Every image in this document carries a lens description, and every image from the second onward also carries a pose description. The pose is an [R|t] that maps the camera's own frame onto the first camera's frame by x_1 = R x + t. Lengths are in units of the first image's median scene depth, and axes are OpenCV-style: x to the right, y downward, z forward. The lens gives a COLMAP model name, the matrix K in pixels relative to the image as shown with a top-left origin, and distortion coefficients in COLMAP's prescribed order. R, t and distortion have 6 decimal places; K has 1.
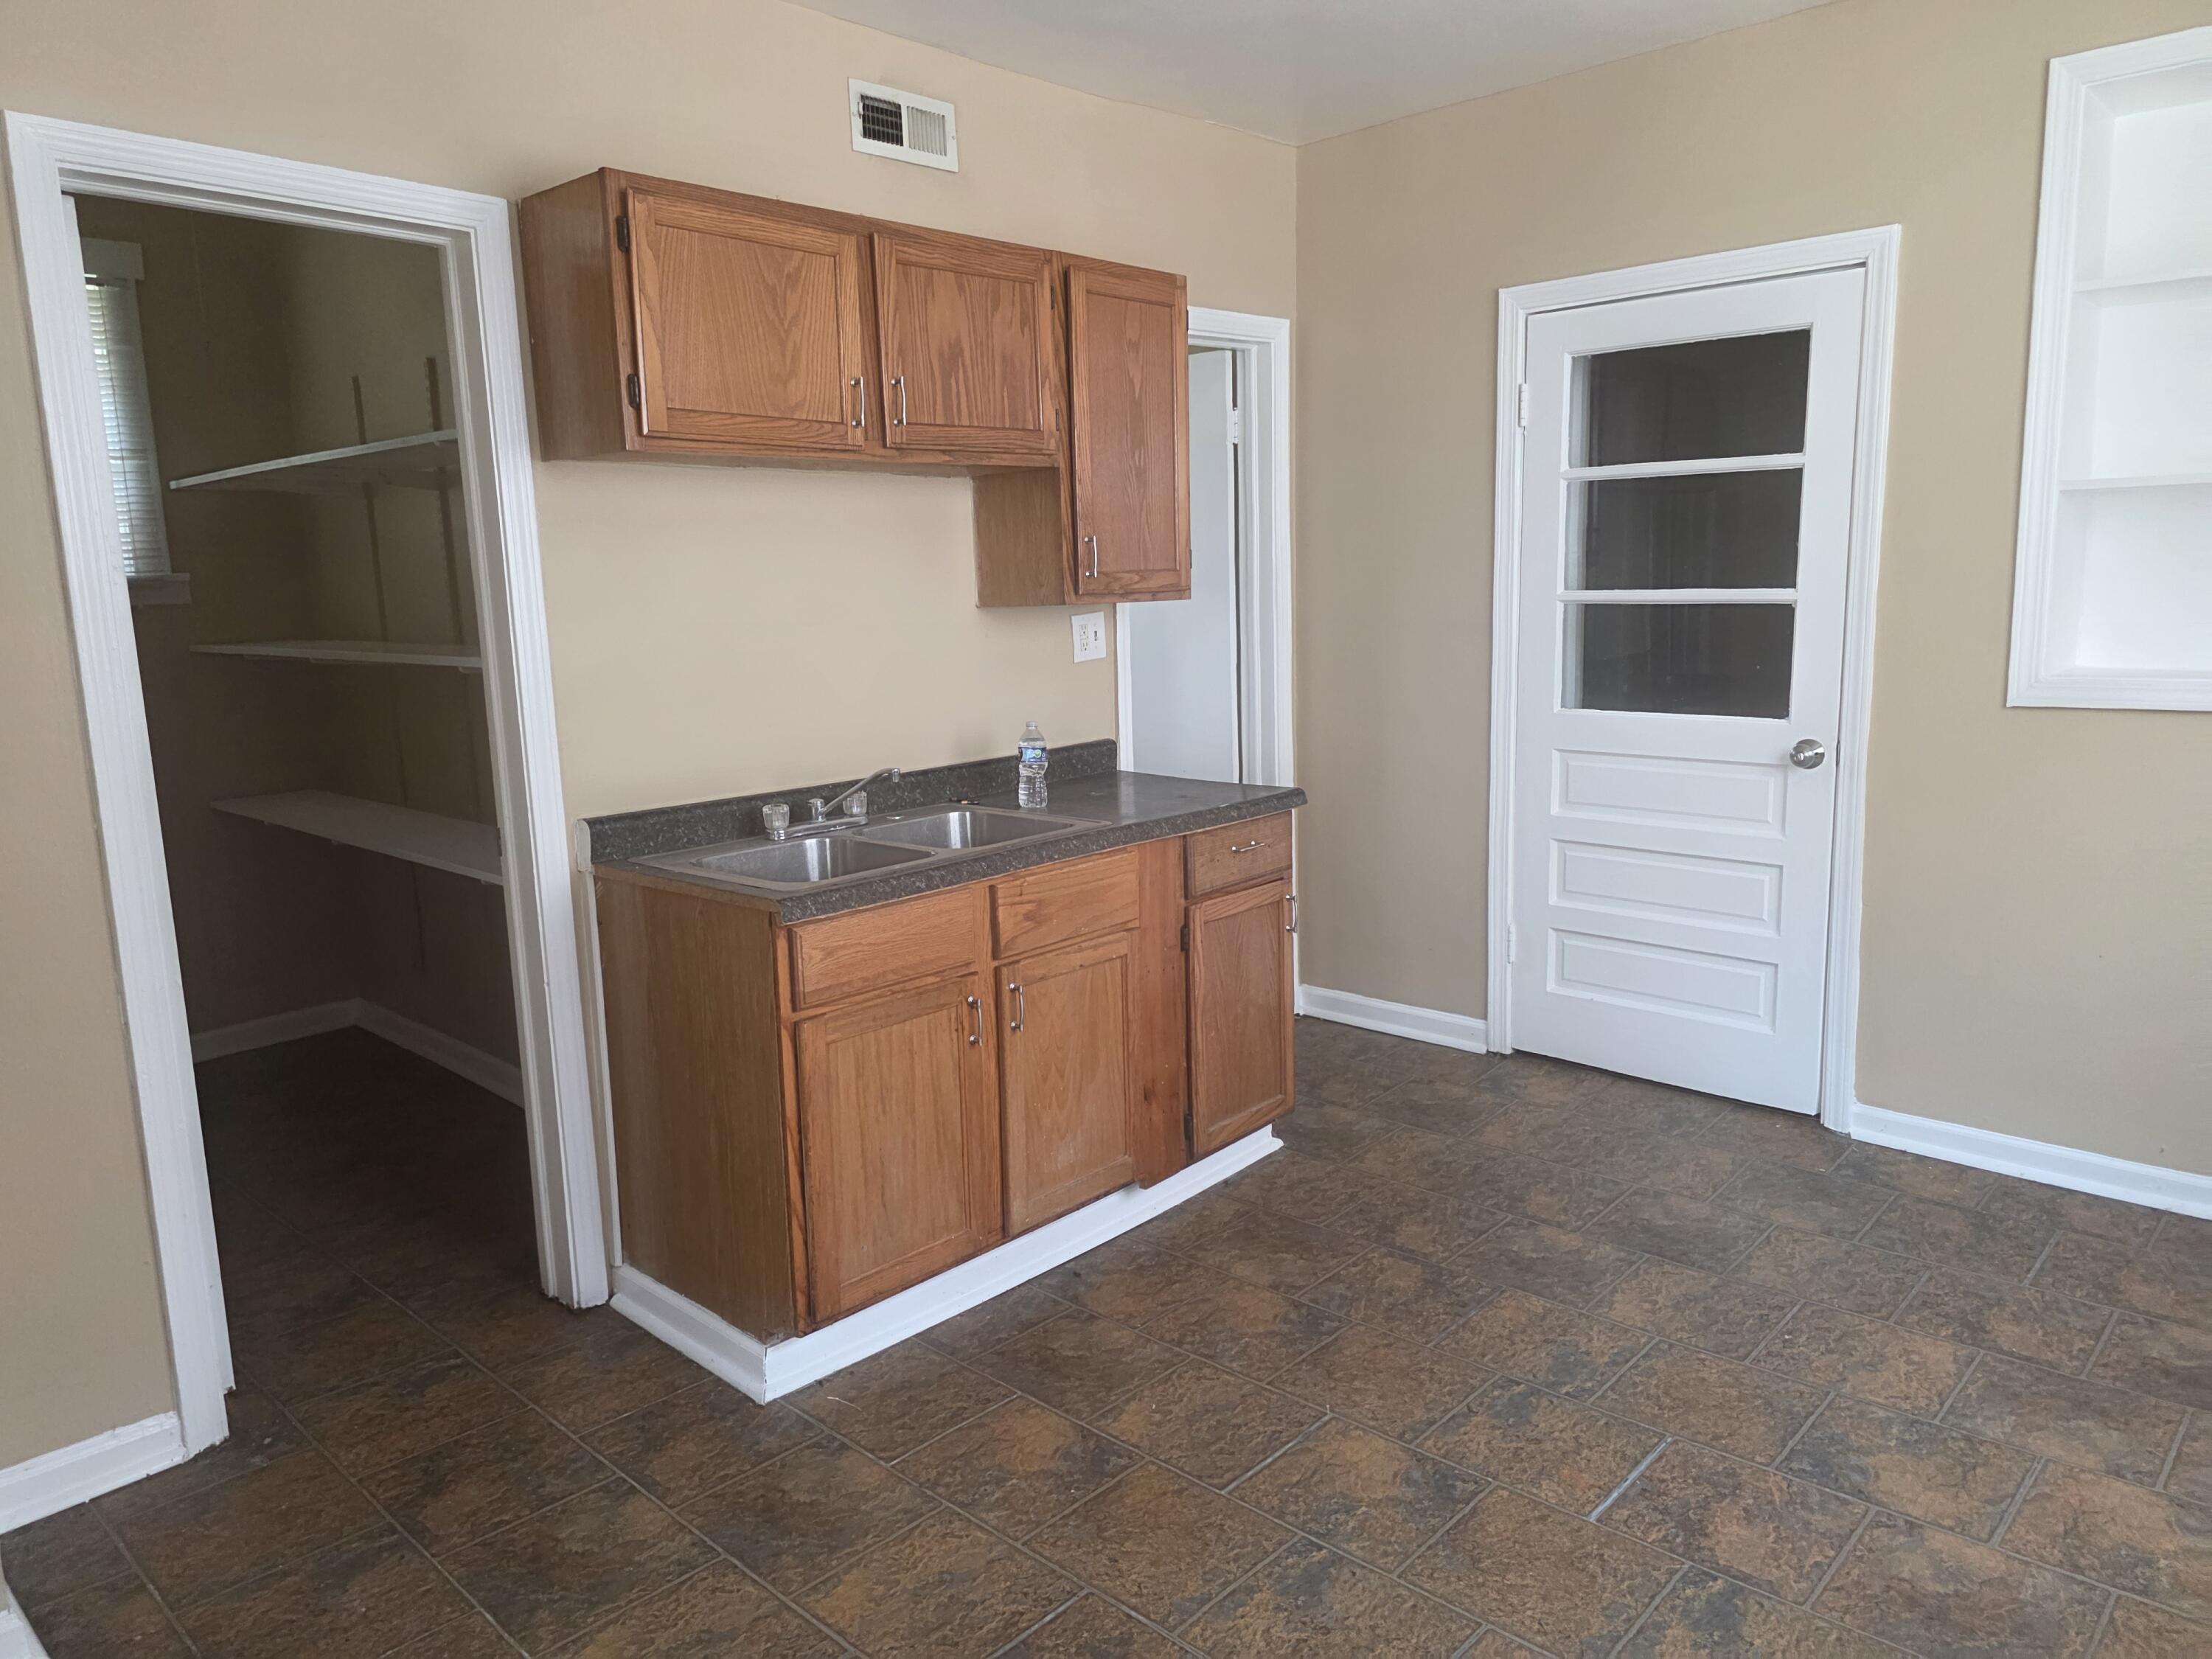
lens RADIAL K [[1507.1, 0, 1117.4], [0, 1507.1, 823.9], [0, 0, 1]] dist [0.043282, -0.041796]
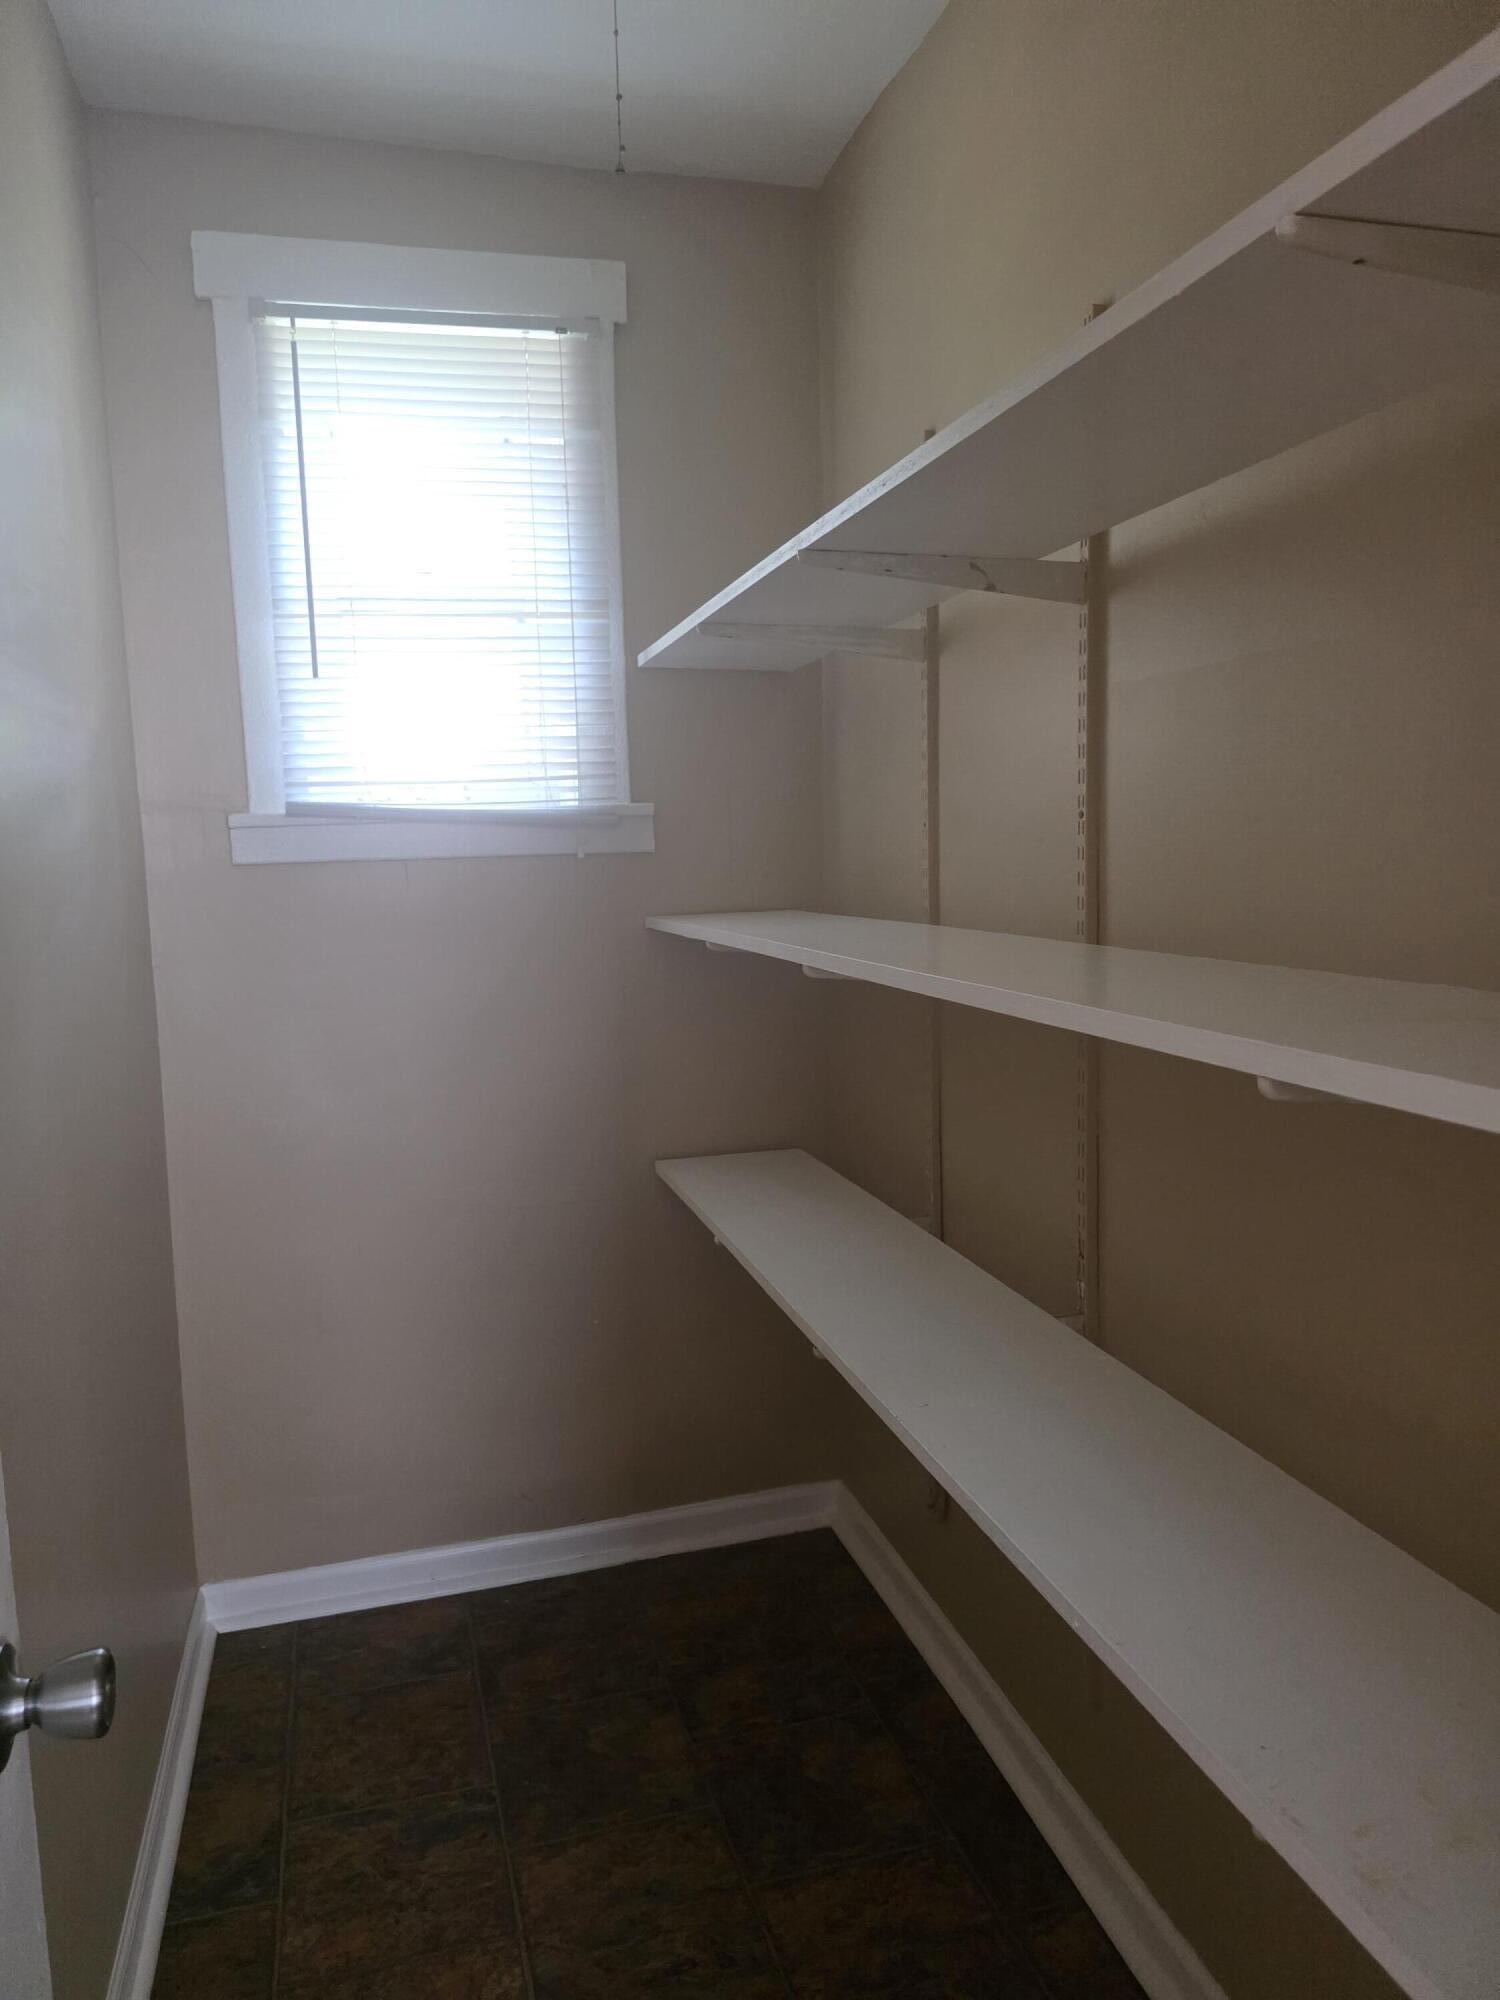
lens RADIAL K [[1362.7, 0, 750.3], [0, 1362.7, 1000.1], [0, 0, 1]] dist [0.043282, -0.041796]
pose [[0.865812, 0.061123, -0.496621, -0.733947], [-0.080581, 0.996589, -0.017828, -0.194094], [0.493838, 0.055454, 0.867784, 1.348960]]
